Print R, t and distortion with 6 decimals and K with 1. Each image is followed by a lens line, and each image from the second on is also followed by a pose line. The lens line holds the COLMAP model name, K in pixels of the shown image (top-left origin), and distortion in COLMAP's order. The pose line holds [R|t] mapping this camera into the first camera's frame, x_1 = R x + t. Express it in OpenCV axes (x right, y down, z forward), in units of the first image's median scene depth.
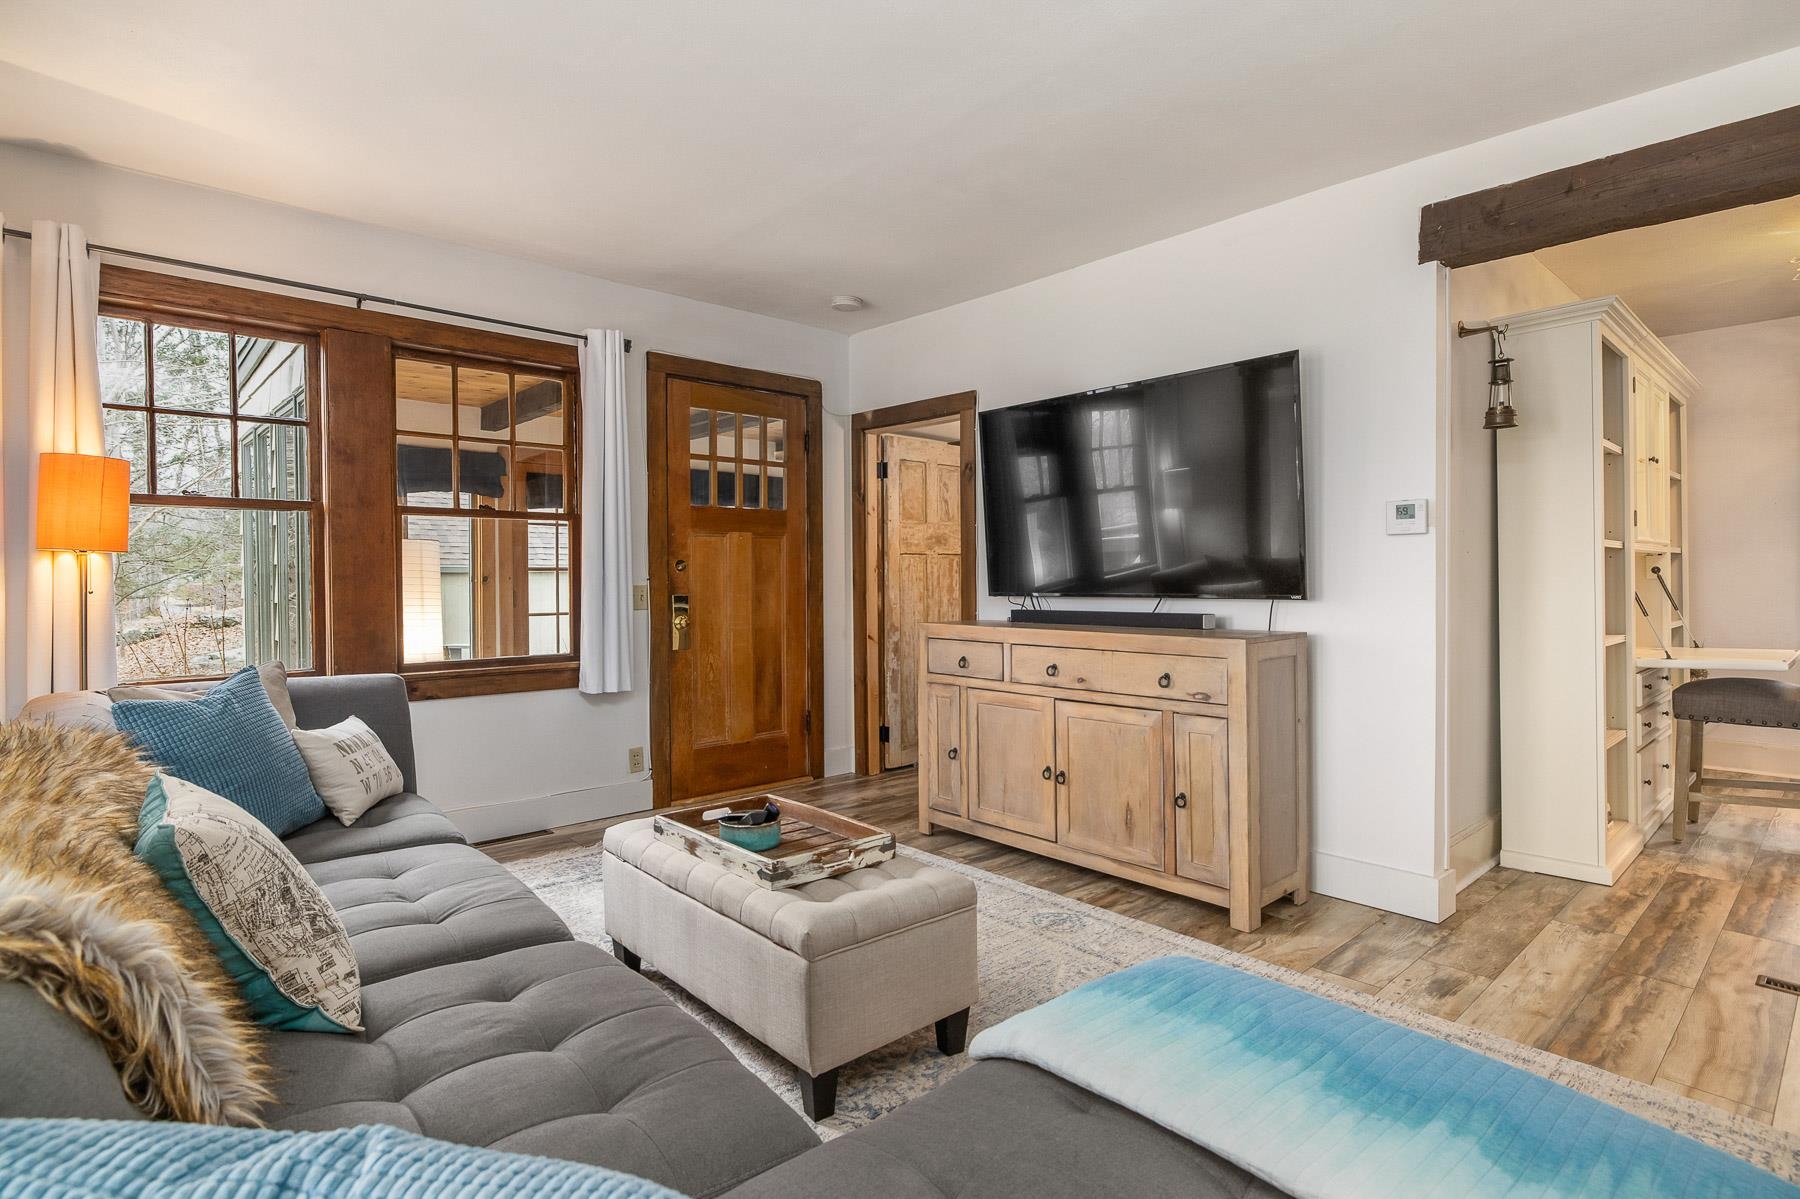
lens RADIAL K [[912.8, 0, 907.7], [0, 912.8, 593.2], [0, 0, 1]] dist [-0.000628, -0.000942]
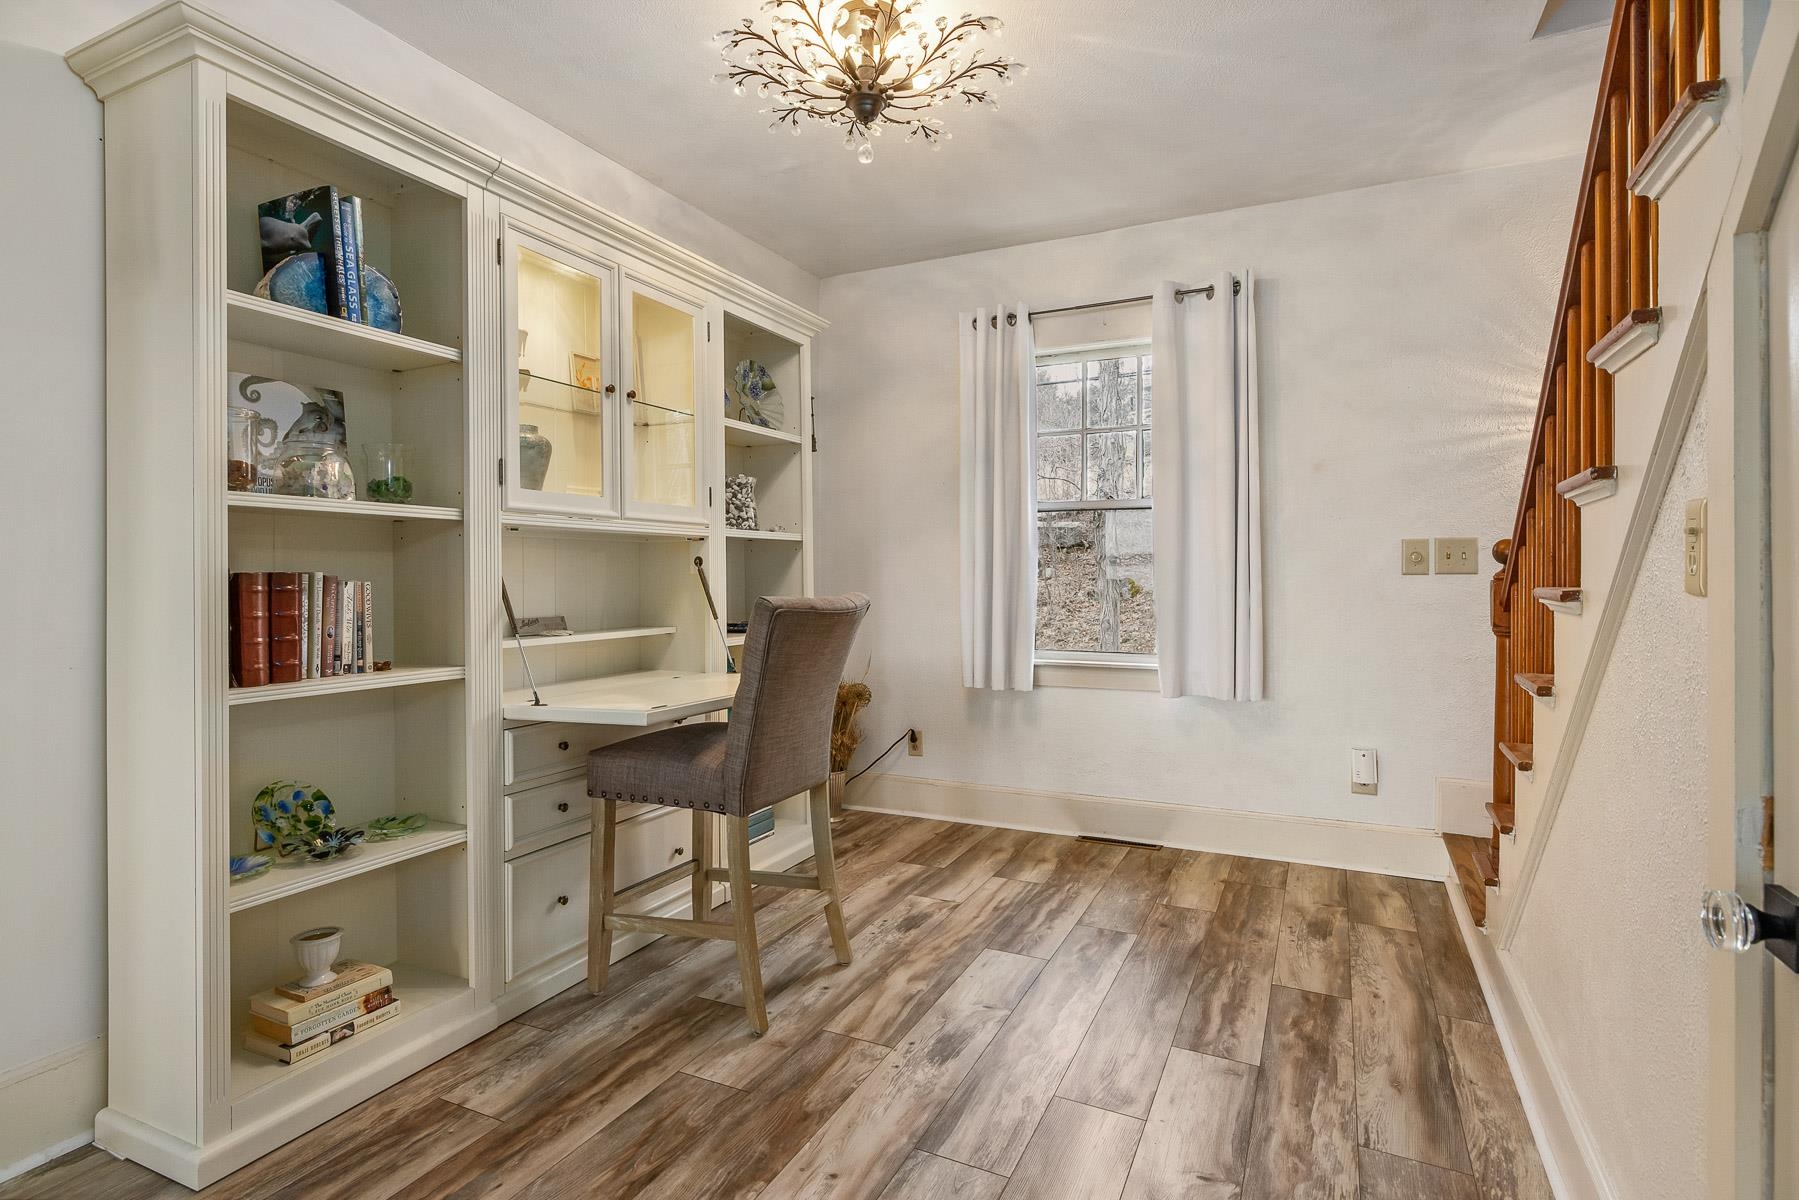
lens RADIAL K [[916.0, 0, 897.9], [0, 916.0, 579.9], [0, 0, 1]] dist [-0.000438, 0.000004]
pose [[0.931103, 0.001672, 0.364754, 0.820065], [0.004933, 0.999840, -0.017176, 0.001357], [-0.364724, 0.017792, 0.930946, 0.339446]]
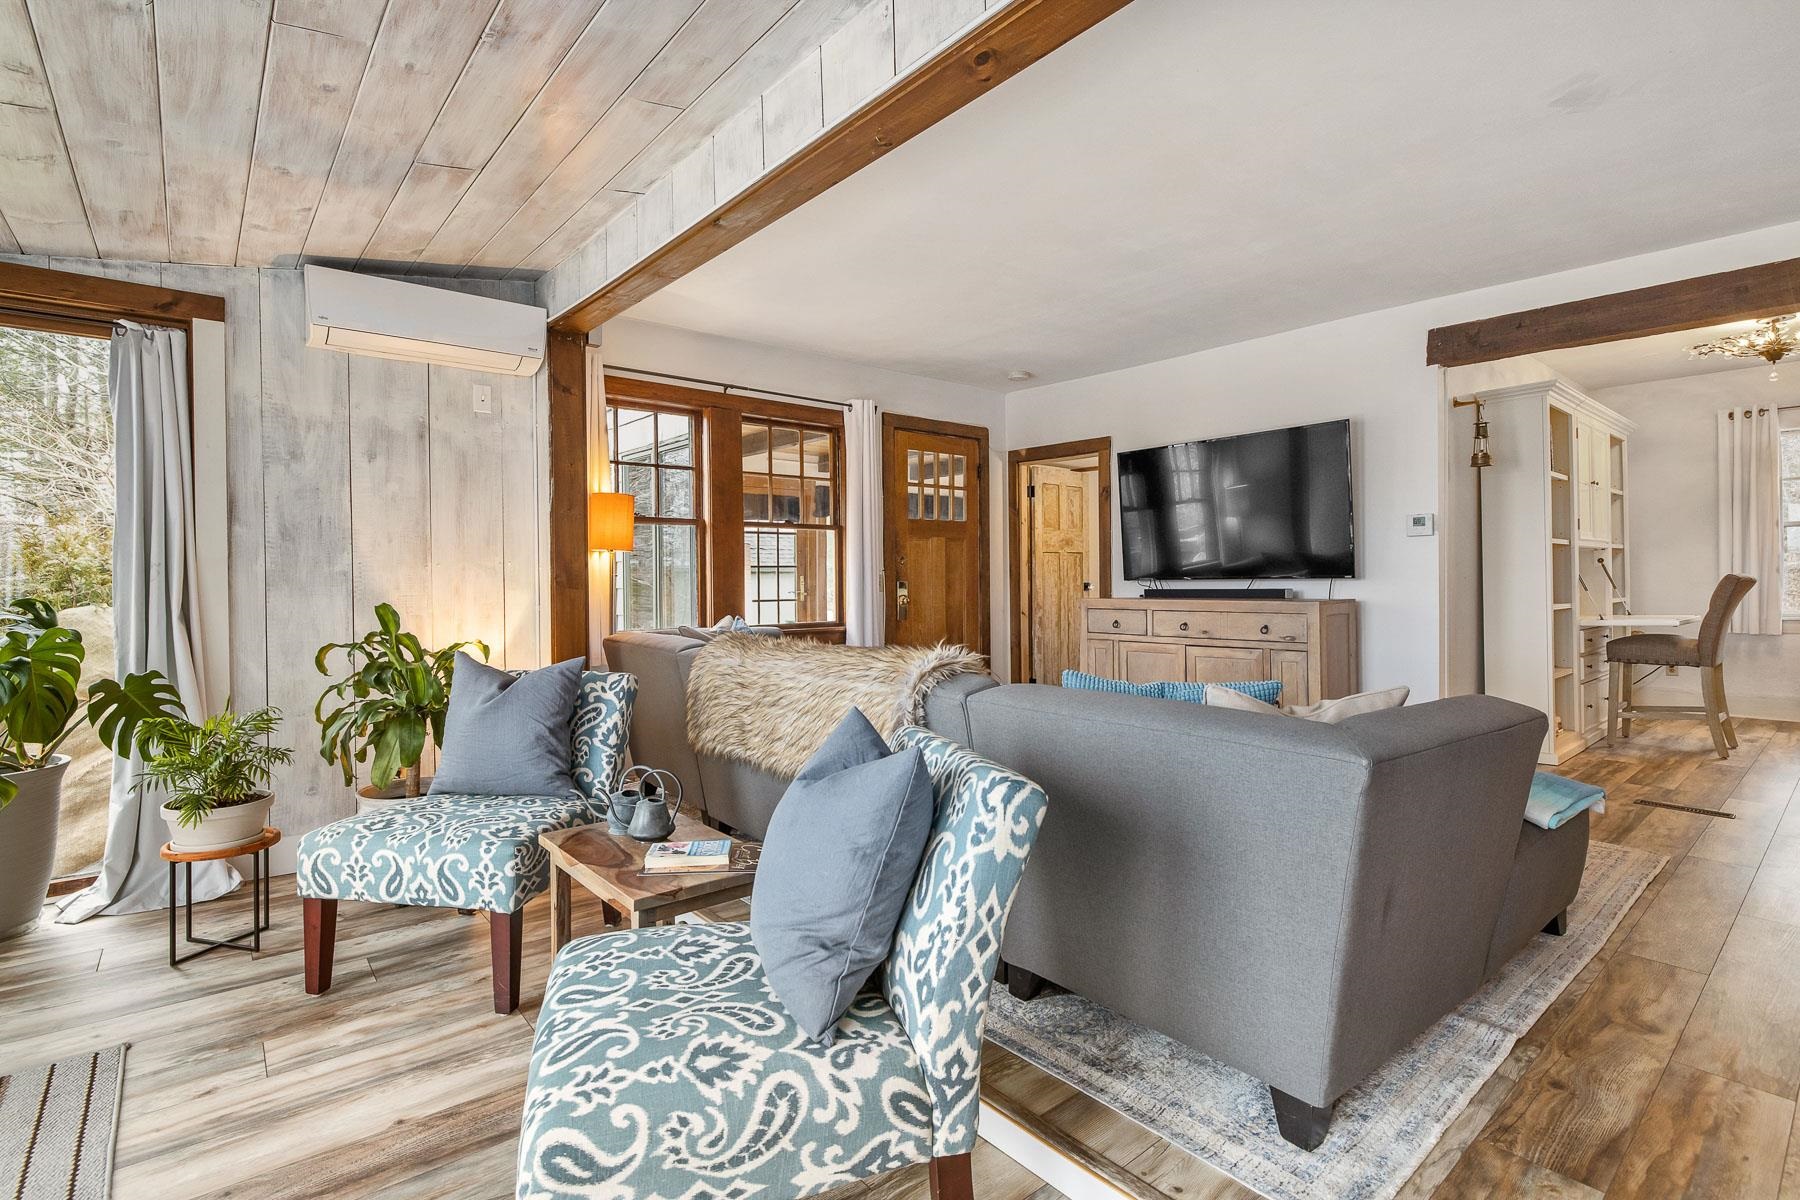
lens RADIAL K [[864.4, 0, 908.6], [0, 864.4, 592.2], [0, 0, 1]] dist [-0.004997, -0.000193]
pose [[0.999386, -0.003802, -0.034844, -0.228394], [0.003707, 0.999989, -0.002806, 0.026940], [0.034855, 0.002675, 0.999389, -0.417673]]
